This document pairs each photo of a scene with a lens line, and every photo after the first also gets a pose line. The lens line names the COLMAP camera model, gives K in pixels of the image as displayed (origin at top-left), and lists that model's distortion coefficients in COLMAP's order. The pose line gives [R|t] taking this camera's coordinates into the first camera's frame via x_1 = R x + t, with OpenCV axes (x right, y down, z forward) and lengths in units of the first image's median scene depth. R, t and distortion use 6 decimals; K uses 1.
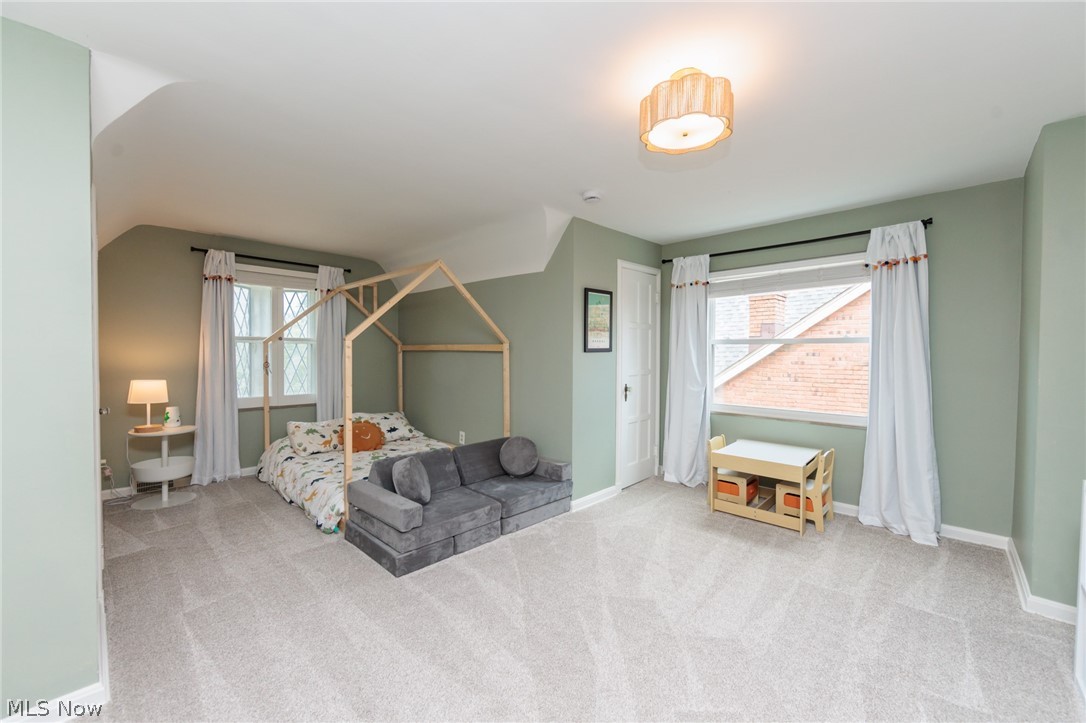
lens RADIAL K [[427.4, 0, 548.7], [0, 427.4, 360.6], [0, 0, 1]] dist [-0.001798, -0.000237]
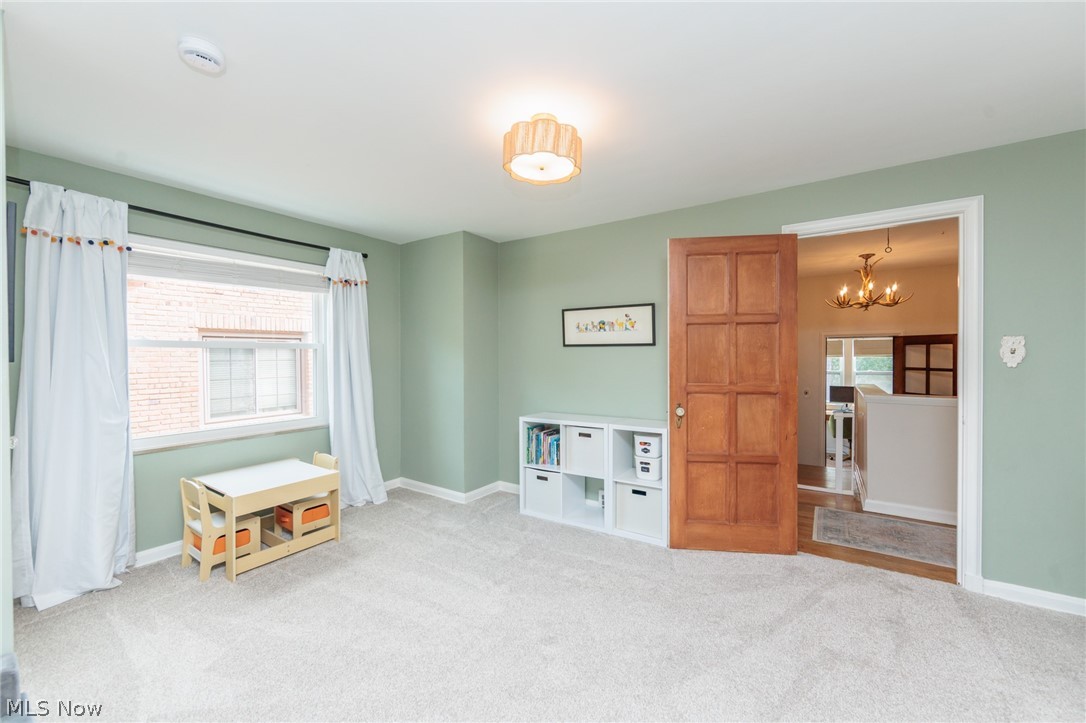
lens RADIAL K [[427.4, 0, 548.7], [0, 427.4, 360.6], [0, 0, 1]] dist [-0.001798, -0.000237]
pose [[-0.179751, -0.014117, 0.983611, -0.443613], [0.023030, 0.999563, 0.018554, -0.019100], [-0.983443, 0.025988, -0.179347, 0.636746]]
